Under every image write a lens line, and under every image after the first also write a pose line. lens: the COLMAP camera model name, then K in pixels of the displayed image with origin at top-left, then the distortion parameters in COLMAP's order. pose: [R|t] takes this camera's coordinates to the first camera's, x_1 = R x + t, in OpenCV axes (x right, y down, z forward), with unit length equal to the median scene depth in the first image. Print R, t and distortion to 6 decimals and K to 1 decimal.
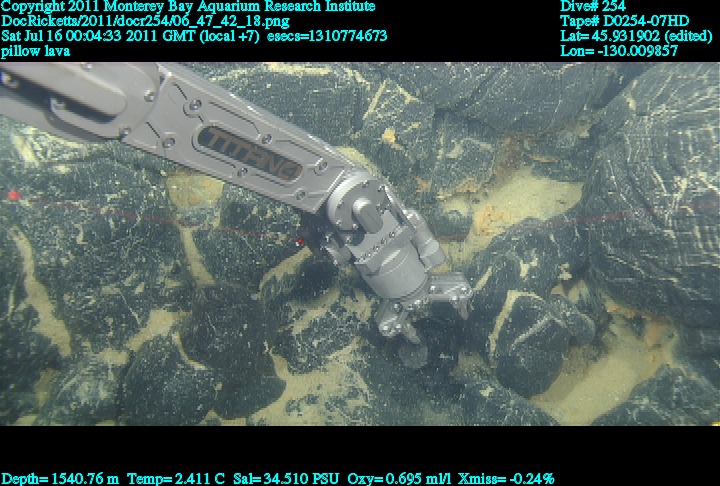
lens RADIAL K [[720.4, 0, 360.0], [0, 720.4, 243.0], [0, 0, 1]] dist [0.138871, 0.018764]
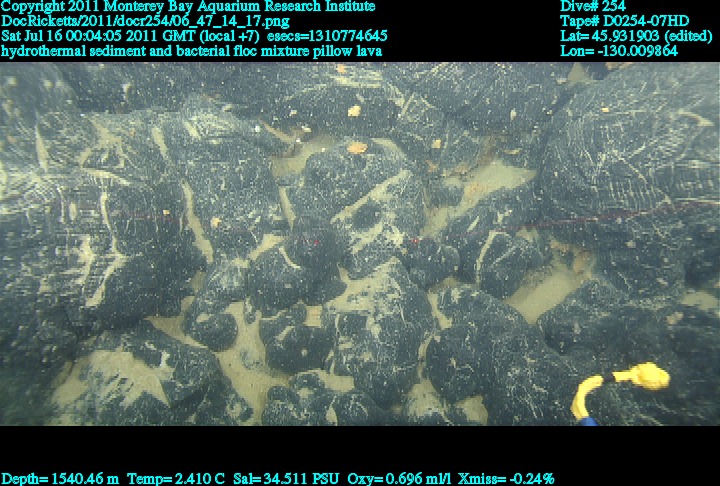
lens RADIAL K [[517.9, 0, 360.0], [0, 517.9, 243.0], [0, 0, 1]] dist [0.005083, 0.095755]
pose [[0.999770, 0.021435, 0.000128, -0.078192], [-0.021435, 0.999767, -0.002618, 0.108300], [-0.000185, 0.002615, 0.999997, -0.116281]]
